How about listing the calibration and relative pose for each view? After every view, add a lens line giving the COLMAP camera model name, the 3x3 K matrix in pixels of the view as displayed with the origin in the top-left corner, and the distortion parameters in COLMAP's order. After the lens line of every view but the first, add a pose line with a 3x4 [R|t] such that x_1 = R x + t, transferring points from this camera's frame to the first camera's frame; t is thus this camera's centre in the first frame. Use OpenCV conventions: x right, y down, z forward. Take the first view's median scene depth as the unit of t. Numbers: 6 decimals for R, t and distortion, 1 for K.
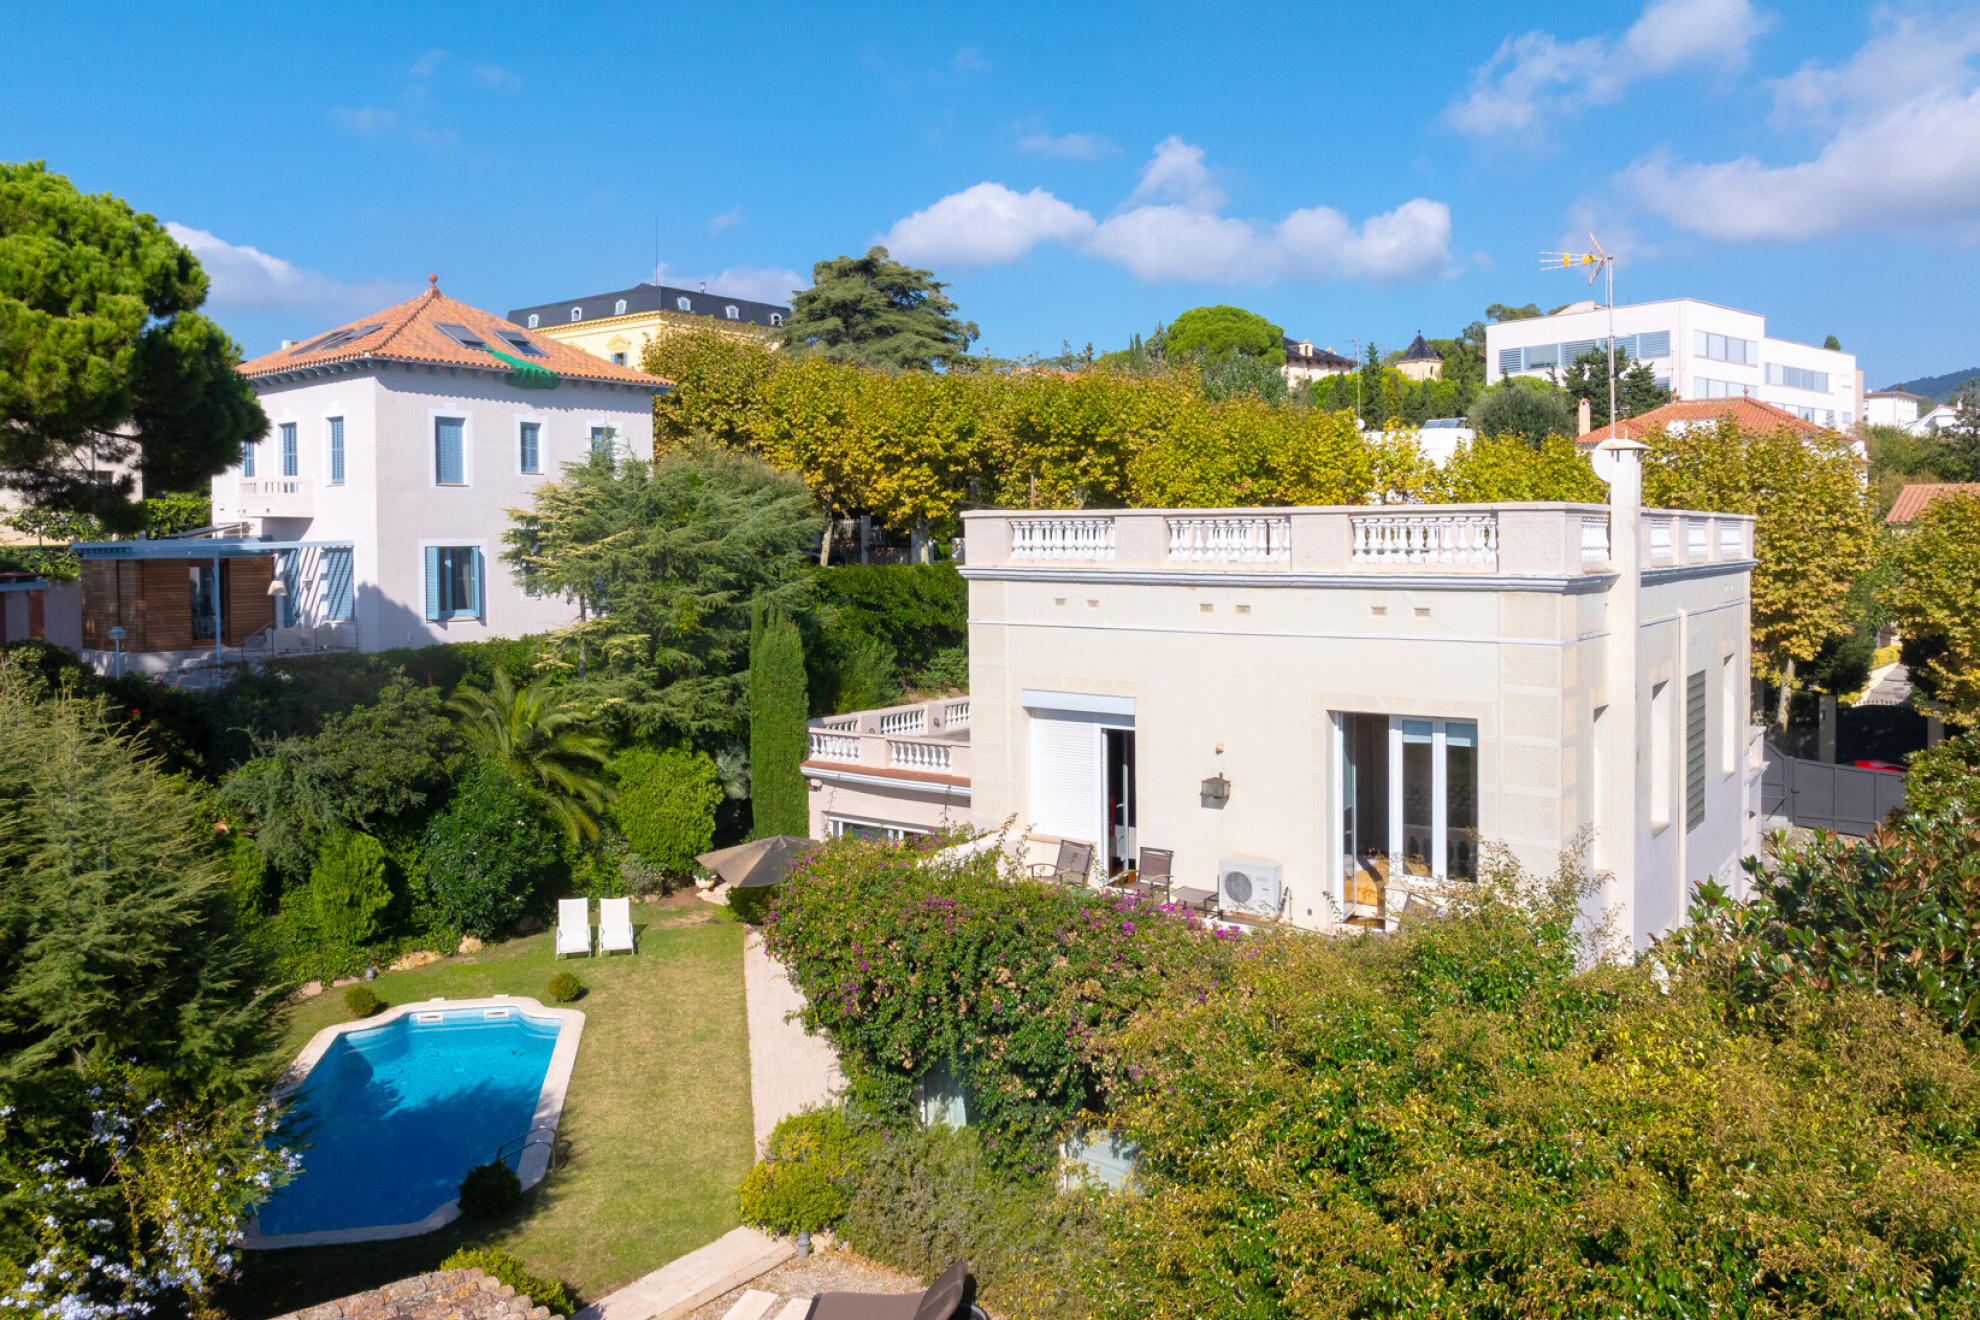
lens RADIAL K [[1468.5, 0, 1040.5], [0, 1468.5, 541.9], [0, 0, 1]] dist [-0.041887, -0.001903]
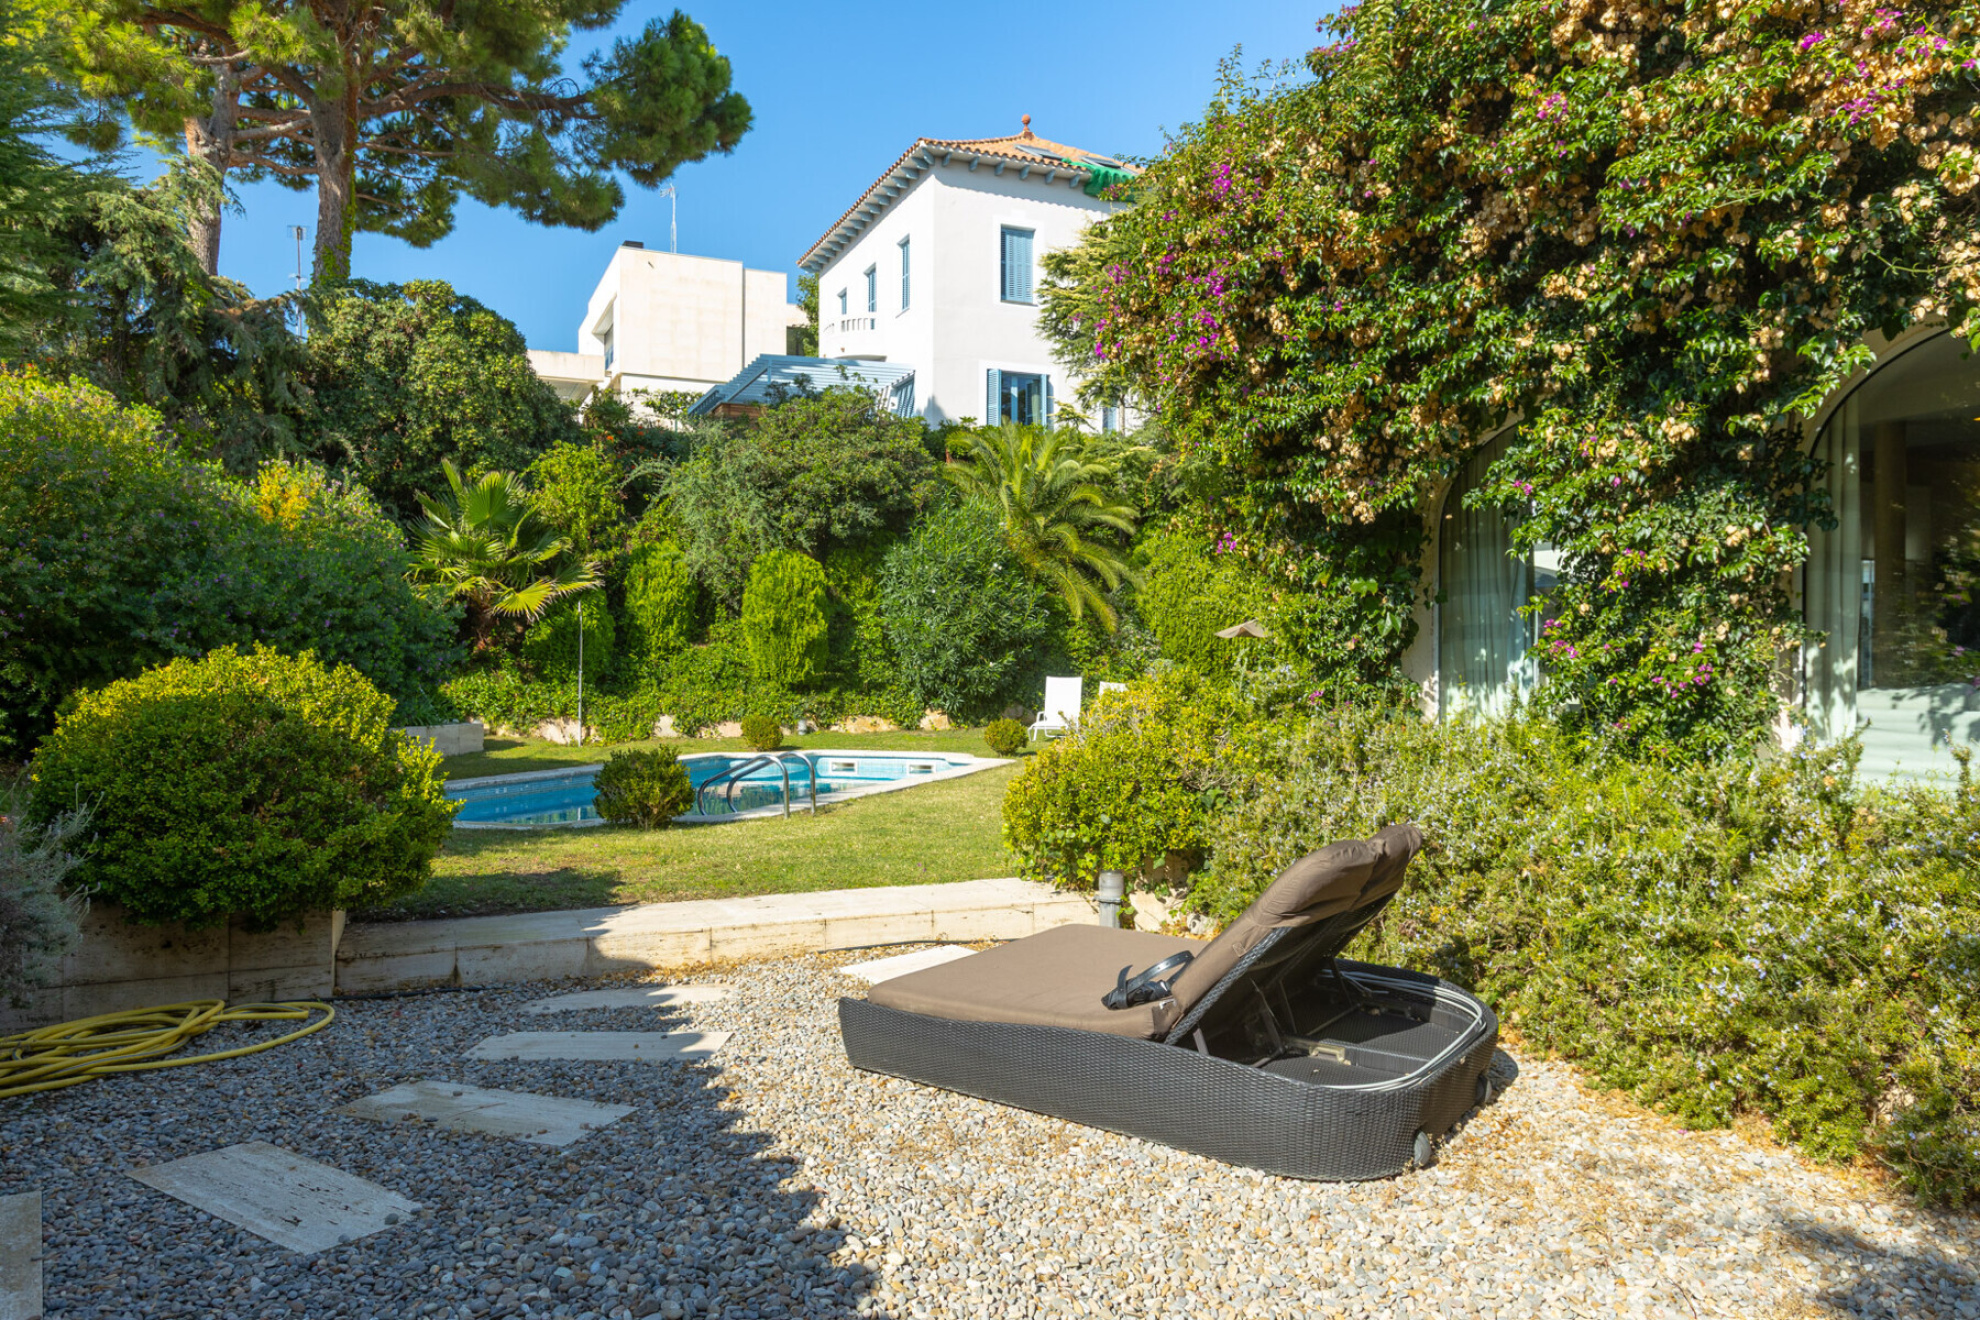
lens RADIAL K [[1391.7, 0, 990.0], [0, 1391.7, 660.0], [0, 0, 1]] dist [0.000309, 0.001804]
pose [[0.863628, 0.012230, -0.503982, 0.009856], [-0.016201, 0.999863, -0.003498, 0.239999], [0.503870, 0.011186, 0.863707, 0.358774]]
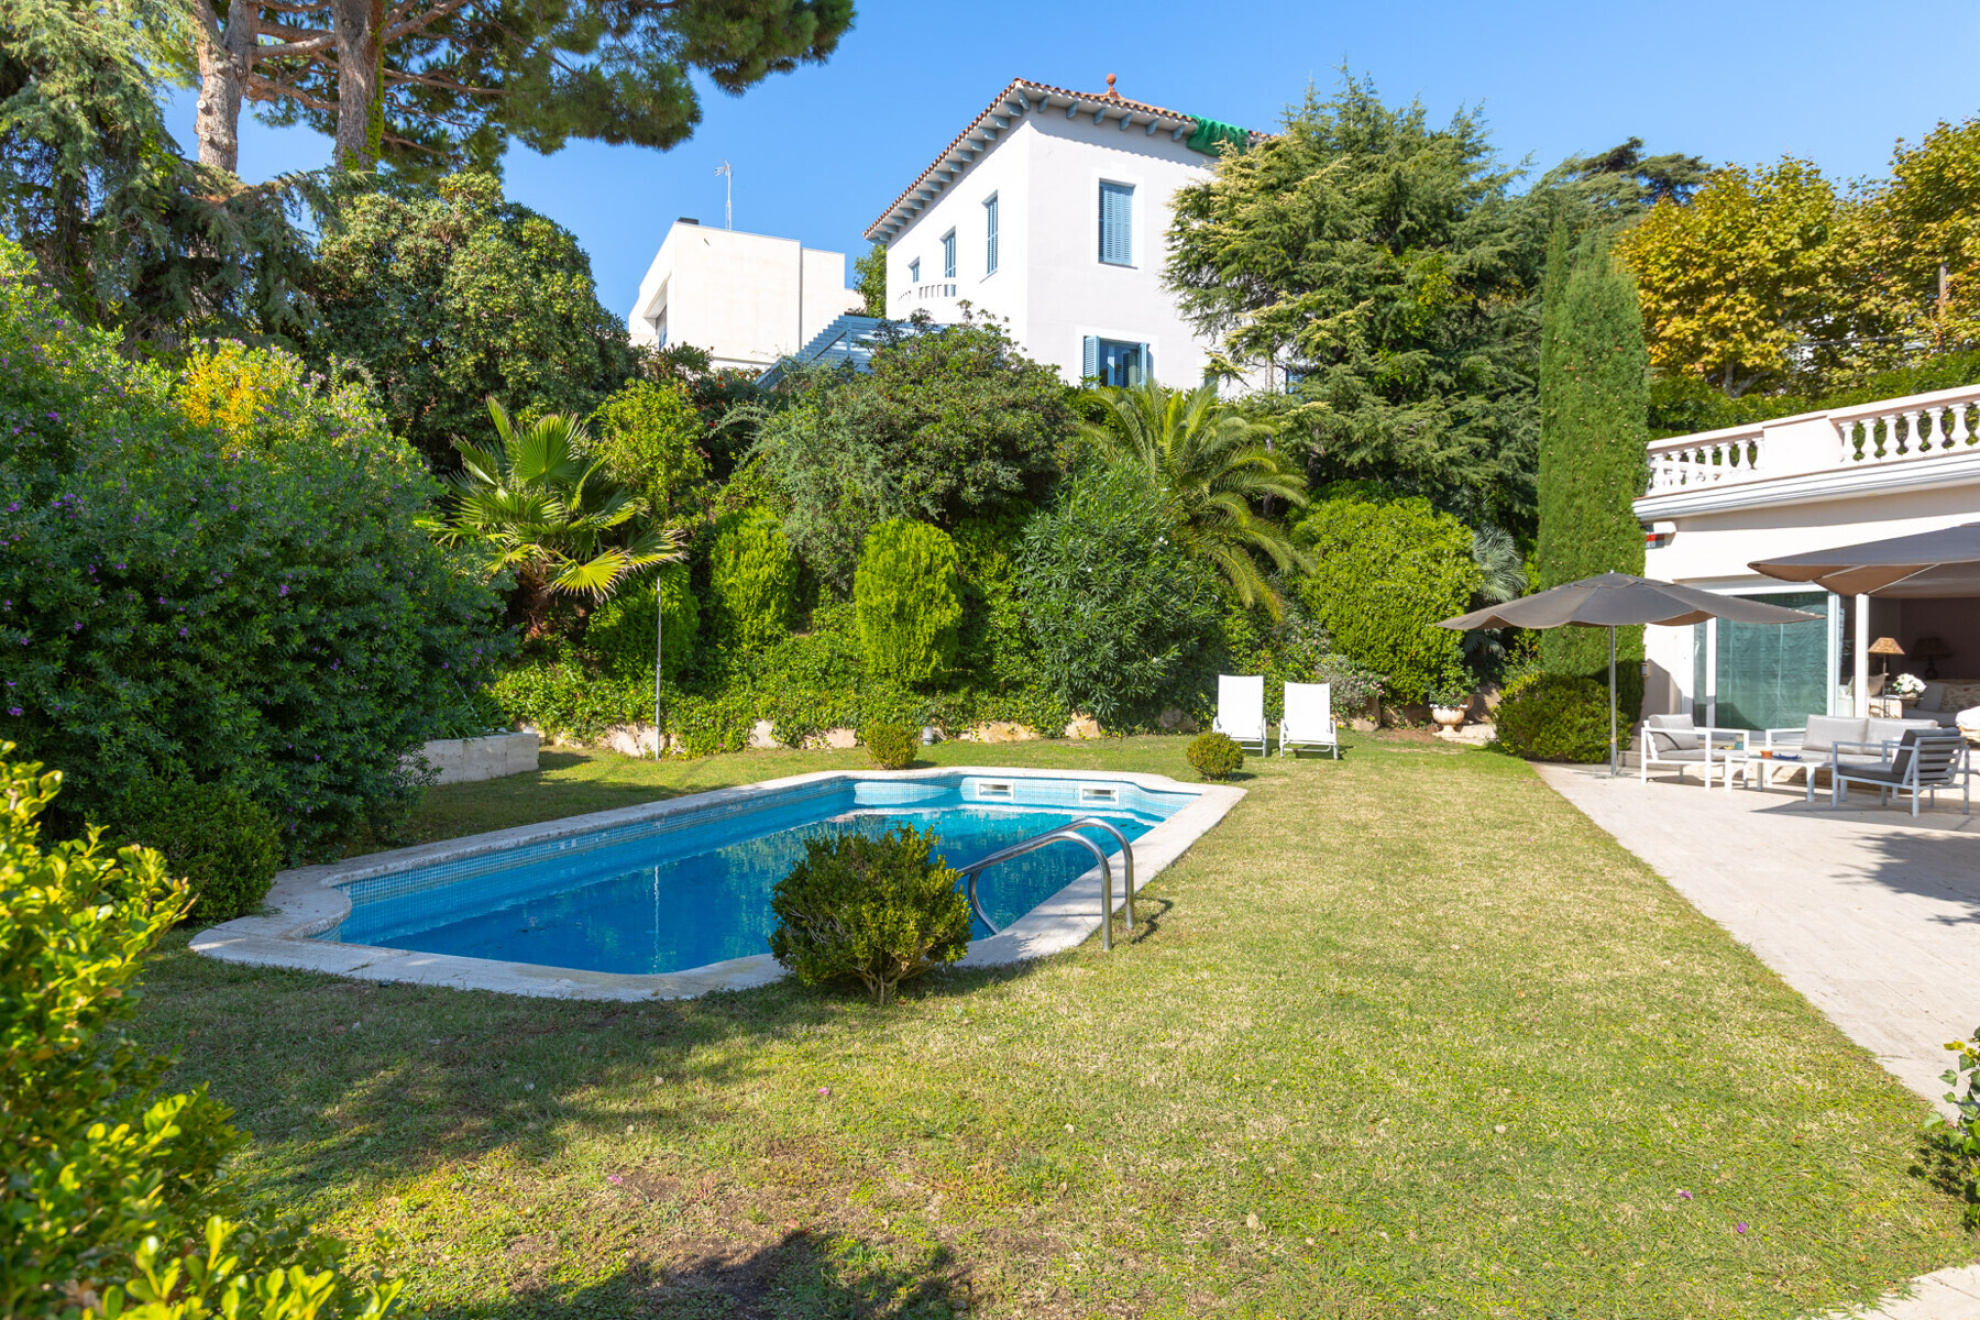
lens RADIAL K [[1268.5, 0, 990.0], [0, 1268.5, 660.0], [0, 0, 1]] dist [0.003220, 0.001234]
pose [[0.863224, 0.022045, -0.504340, -0.140459], [-0.023439, 0.999719, 0.003580, 0.239475], [0.504277, 0.008731, 0.863498, 0.479816]]
